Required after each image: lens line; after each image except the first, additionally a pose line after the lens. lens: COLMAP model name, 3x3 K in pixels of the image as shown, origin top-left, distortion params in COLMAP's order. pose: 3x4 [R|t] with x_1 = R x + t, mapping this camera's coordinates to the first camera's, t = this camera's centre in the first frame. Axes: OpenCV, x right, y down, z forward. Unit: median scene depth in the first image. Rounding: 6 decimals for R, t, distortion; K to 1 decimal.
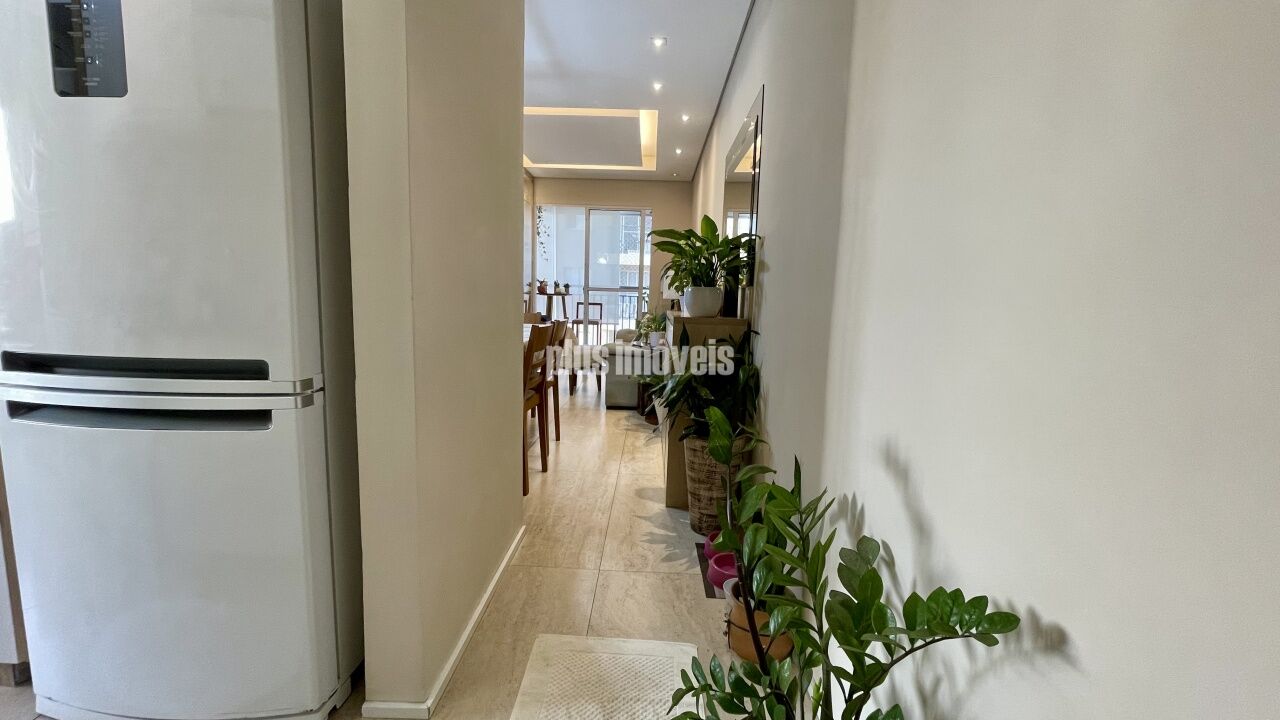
lens RADIAL K [[515.1, 0, 640.0], [0, 515.1, 360.0], [0, 0, 1]] dist [-0.001349, -0.000070]
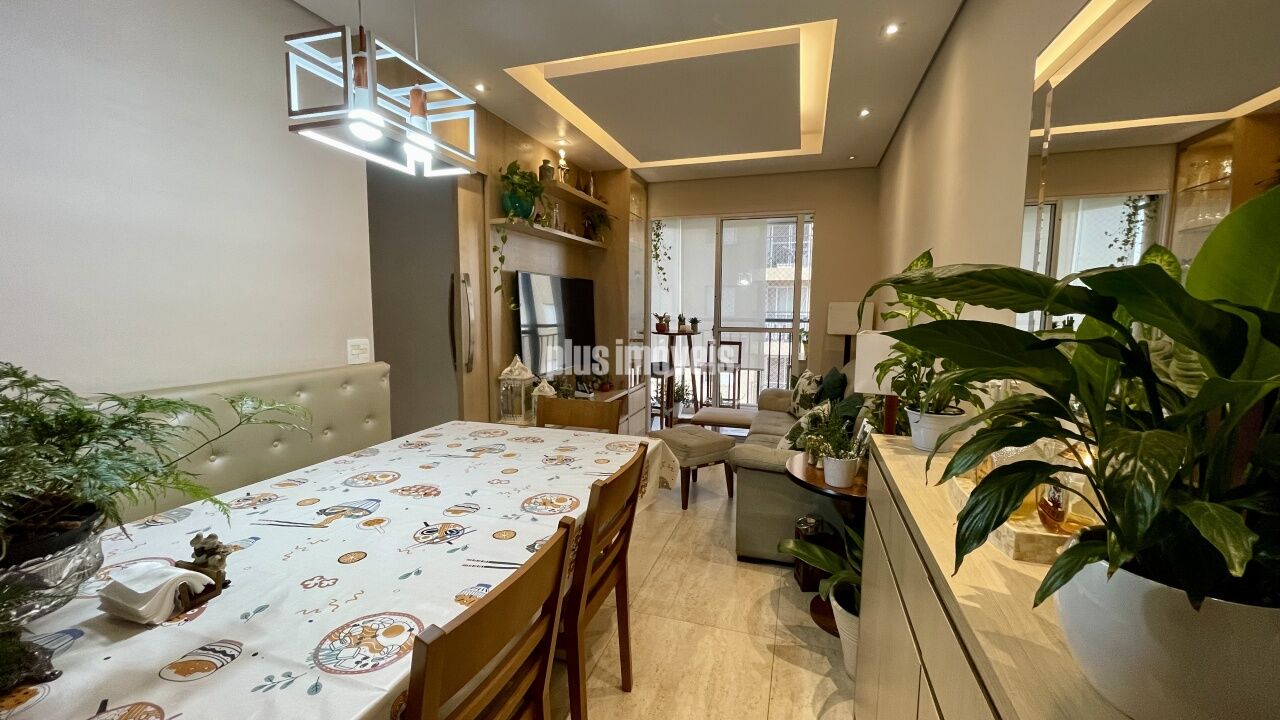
lens RADIAL K [[545.2, 0, 639.7], [0, 545.2, 352.6], [0, 0, 1]] dist [0.208948, -0.000025]
pose [[0.962120, -0.006361, -0.272551, 0.002284], [-0.006024, 0.998988, -0.044578, -0.064090], [0.272559, 0.044532, 0.961108, 0.206496]]
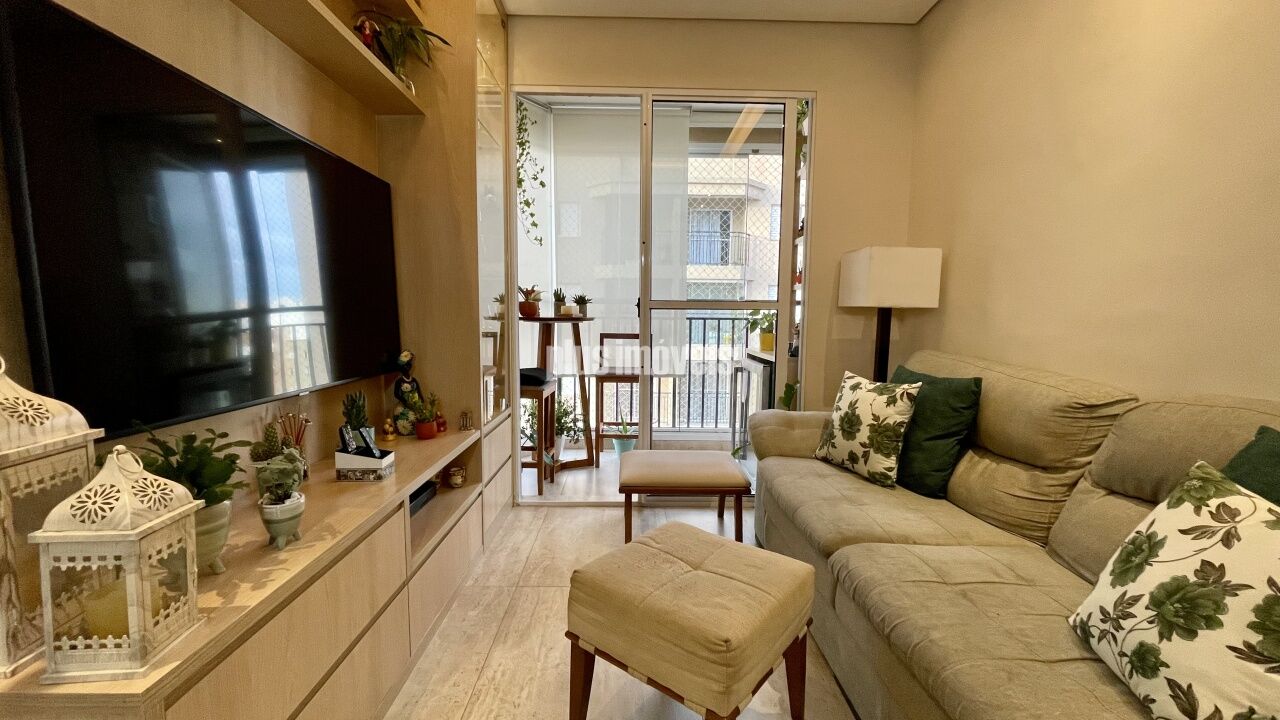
lens RADIAL K [[515.1, 0, 640.0], [0, 515.1, 360.0], [0, 0, 1]] dist [-0.001349, -0.000070]
pose [[0.998085, -0.031467, 0.053263, -0.122668], [0.033587, 0.998659, -0.039388, -0.073452], [-0.051952, 0.041102, 0.997803, 0.563409]]
